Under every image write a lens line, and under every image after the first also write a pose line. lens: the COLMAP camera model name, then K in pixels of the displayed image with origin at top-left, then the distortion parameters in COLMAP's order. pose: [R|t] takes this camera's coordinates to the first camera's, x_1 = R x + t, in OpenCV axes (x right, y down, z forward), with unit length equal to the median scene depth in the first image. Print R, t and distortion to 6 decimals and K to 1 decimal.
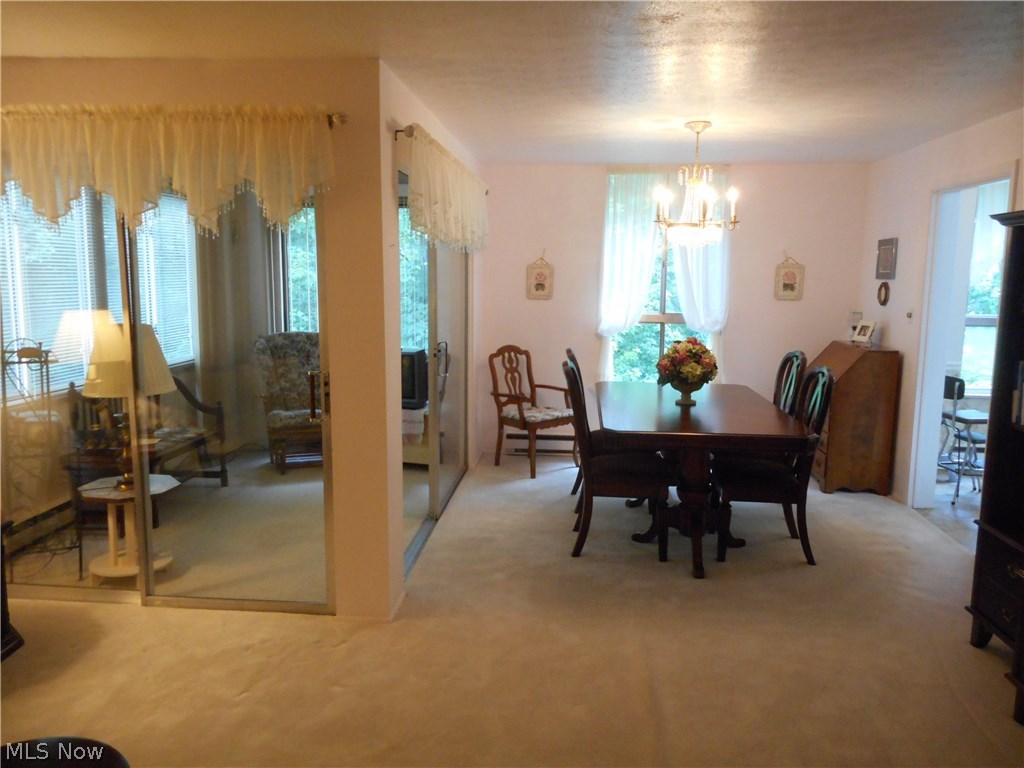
lens RADIAL K [[776.2, 0, 512.4], [0, 776.2, 386.9], [0, 0, 1]] dist [0.009094, -0.000115]
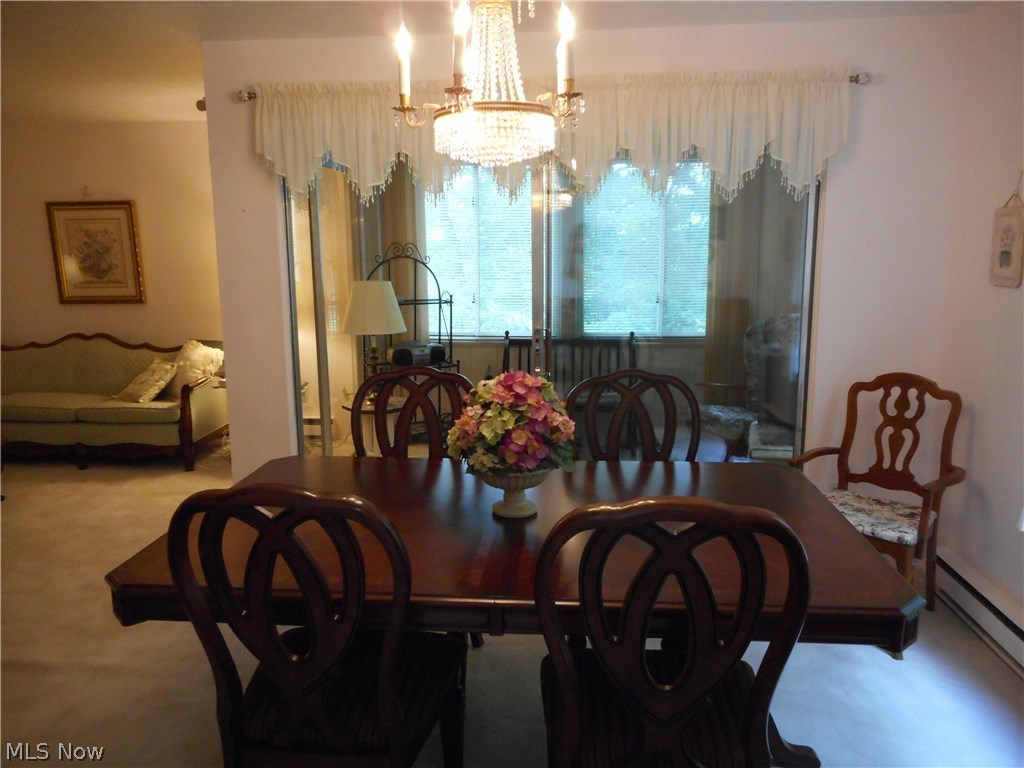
lens RADIAL K [[776.2, 0, 512.4], [0, 776.2, 386.9], [0, 0, 1]] dist [0.009094, -0.000115]
pose [[-0.062922, 0.169571, -0.983507, 0.516157], [-0.117885, 0.977298, 0.176043, -0.104756], [0.991032, 0.127018, -0.041503, 0.765646]]
